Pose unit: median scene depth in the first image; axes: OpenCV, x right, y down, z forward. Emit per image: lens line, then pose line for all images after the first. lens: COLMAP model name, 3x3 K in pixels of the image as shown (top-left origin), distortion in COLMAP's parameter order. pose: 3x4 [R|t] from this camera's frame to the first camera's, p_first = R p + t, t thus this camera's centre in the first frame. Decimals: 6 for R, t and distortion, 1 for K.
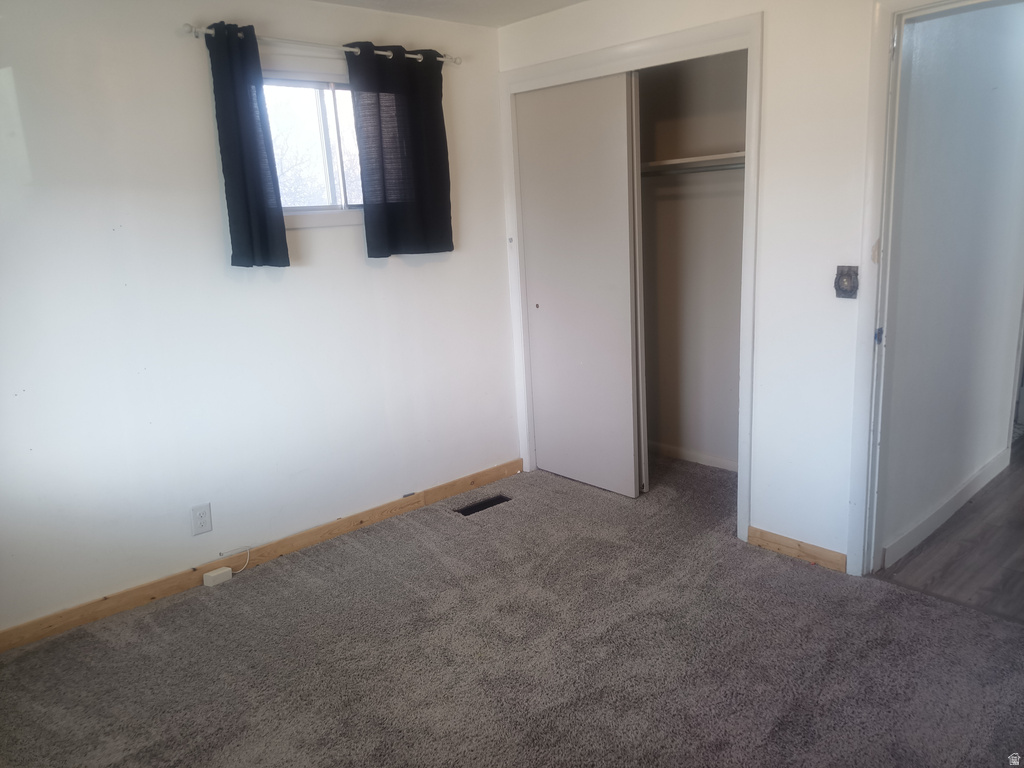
lens RADIAL K [[770.2, 0, 513.2], [0, 770.2, 388.5], [0, 0, 1]] dist [0.110799, -0.196386]
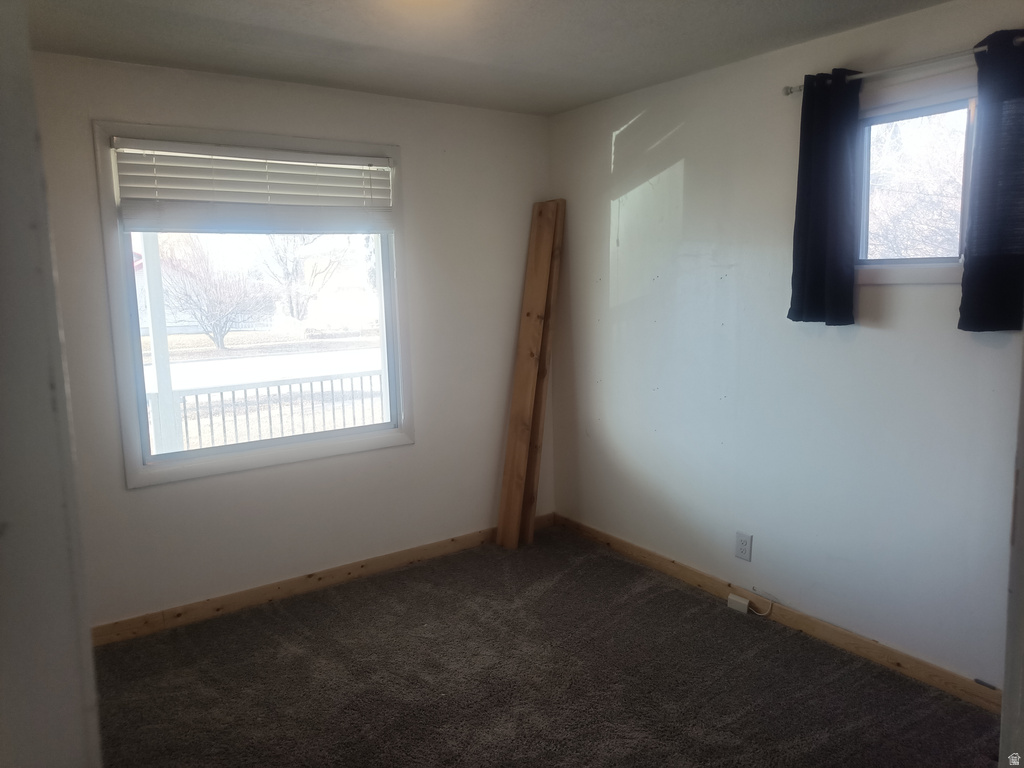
lens RADIAL K [[764.6, 0, 513.7], [0, 764.6, 389.9], [0, 0, 1]] dist [0.069536, -0.117800]
pose [[-0.126417, 0.192644, -0.973091, 0.627982], [-0.211687, 0.953126, 0.216193, -0.198761], [0.969127, 0.233321, -0.079711, 0.725676]]
